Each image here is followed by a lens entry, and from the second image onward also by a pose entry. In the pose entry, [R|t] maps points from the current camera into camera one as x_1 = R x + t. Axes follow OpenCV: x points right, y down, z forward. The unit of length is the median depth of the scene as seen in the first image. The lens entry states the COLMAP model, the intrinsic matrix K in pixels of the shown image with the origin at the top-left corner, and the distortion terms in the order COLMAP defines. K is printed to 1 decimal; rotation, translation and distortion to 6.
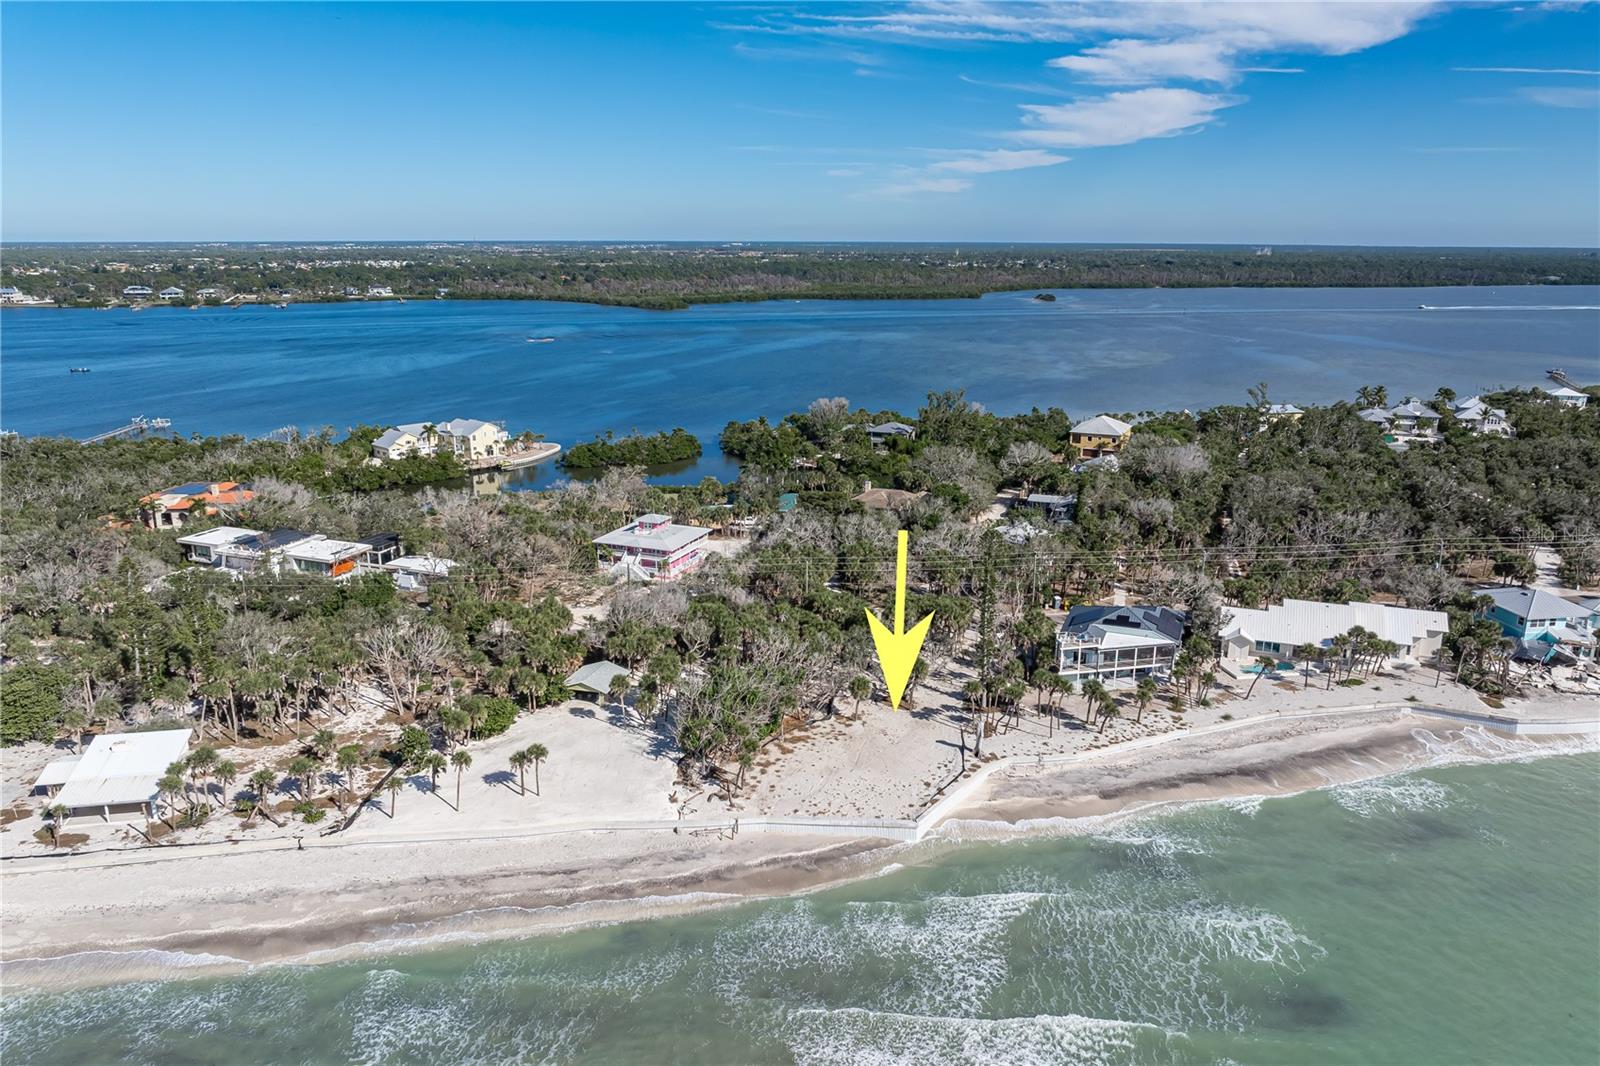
lens RADIAL K [[1125.4, 0, 804.7], [0, 1125.4, 541.6], [0, 0, 1]] dist [-0.030416, 0.011431]
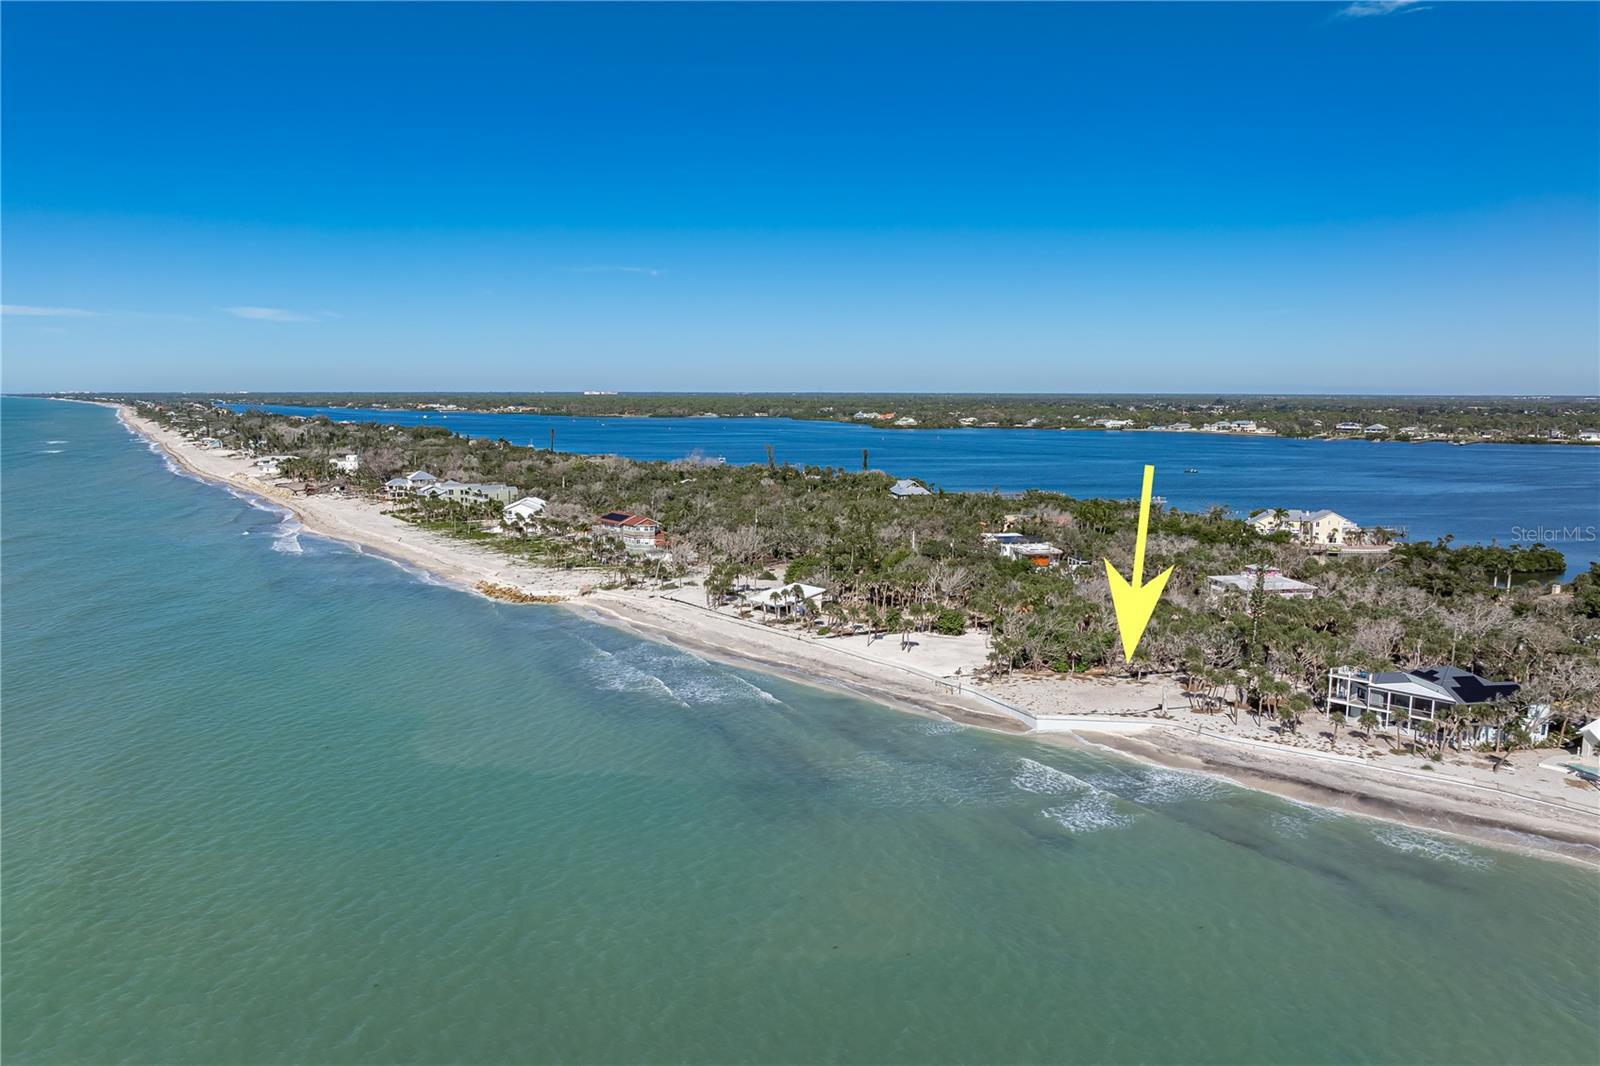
lens RADIAL K [[1125.4, 0, 800.4], [0, 1125.4, 538.2], [0, 0, 1]] dist [-0.030416, 0.011431]
pose [[0.483030, 0.110953, -0.868546, 0.681645], [-0.228009, 0.973656, -0.002424, 0.065945], [0.845396, 0.199207, 0.495603, 0.019104]]
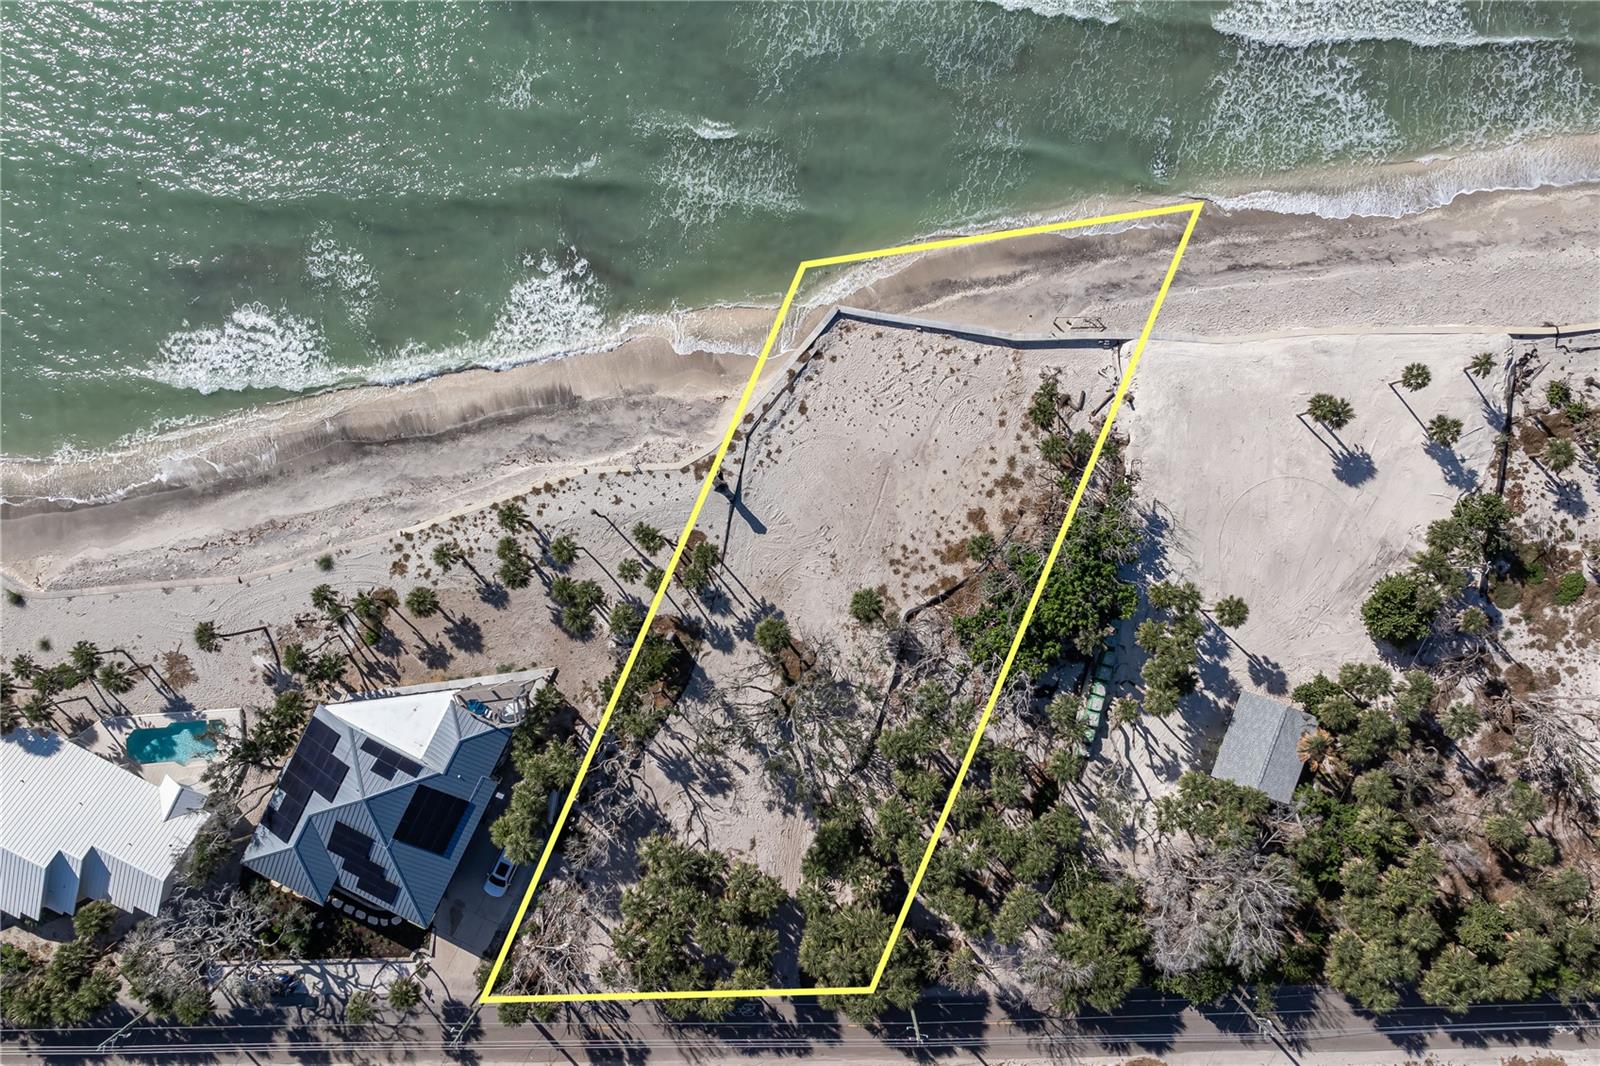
lens RADIAL K [[1125.4, 0, 797.4], [0, 1125.4, 535.5], [0, 0, 1]] dist [-0.030416, 0.011431]
pose [[-0.995576, -0.093958, -0.000387, 0.068246], [0.022804, -0.245624, 0.969097, -0.360571], [-0.091149, 0.964801, 0.246680, 0.579490]]
